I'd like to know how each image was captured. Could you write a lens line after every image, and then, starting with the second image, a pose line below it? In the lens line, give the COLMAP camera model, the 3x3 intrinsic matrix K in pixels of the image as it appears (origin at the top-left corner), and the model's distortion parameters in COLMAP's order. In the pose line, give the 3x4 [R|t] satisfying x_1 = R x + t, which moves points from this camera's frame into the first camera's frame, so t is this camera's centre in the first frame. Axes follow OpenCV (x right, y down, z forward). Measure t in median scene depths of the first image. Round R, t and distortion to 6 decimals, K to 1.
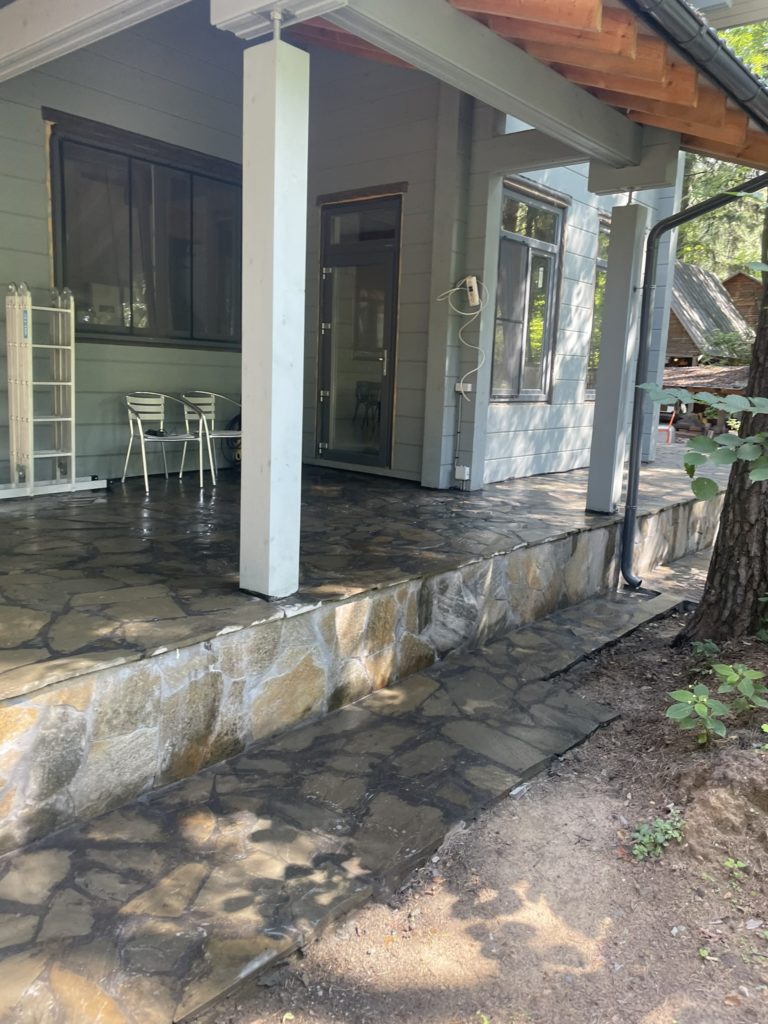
lens RADIAL K [[770.3, 0, 384.0], [0, 770.3, 512.0], [0, 0, 1]] dist [0.092695, -0.115800]
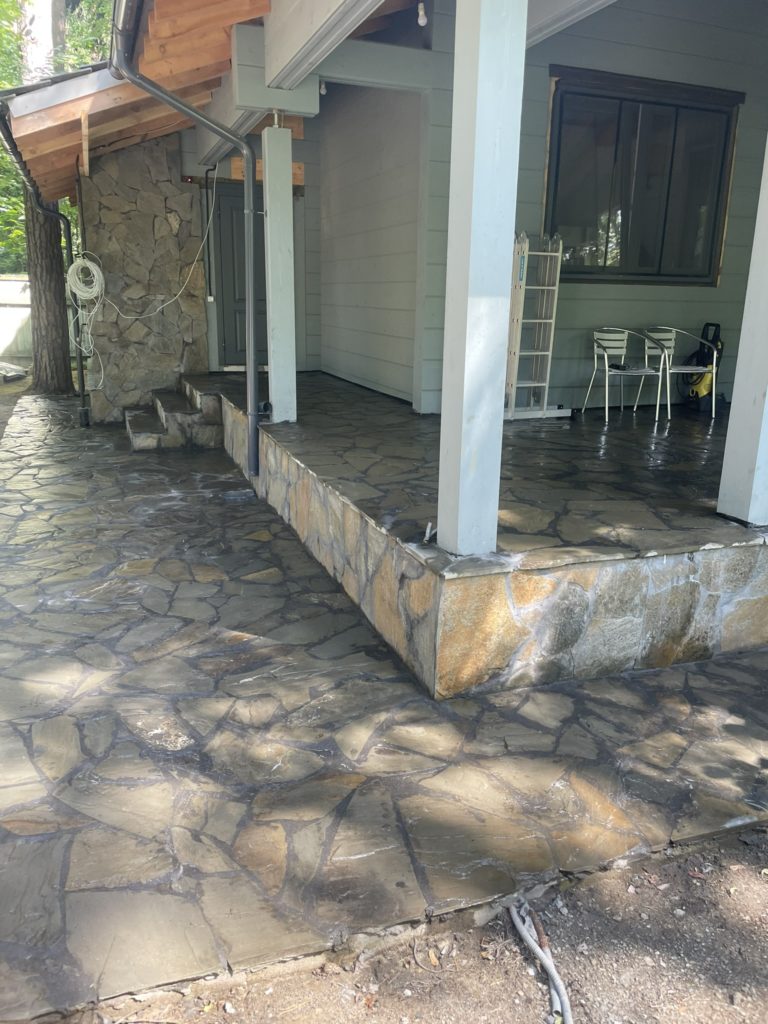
lens RADIAL K [[774.5, 0, 392.9], [0, 774.5, 505.4], [0, 0, 1]] dist [0.093236, -0.124919]
pose [[0.876745, 0.106998, -0.468902, -0.082541], [-0.075332, 0.993457, 0.085842, 0.034224], [0.475019, -0.039938, 0.879069, -0.182035]]
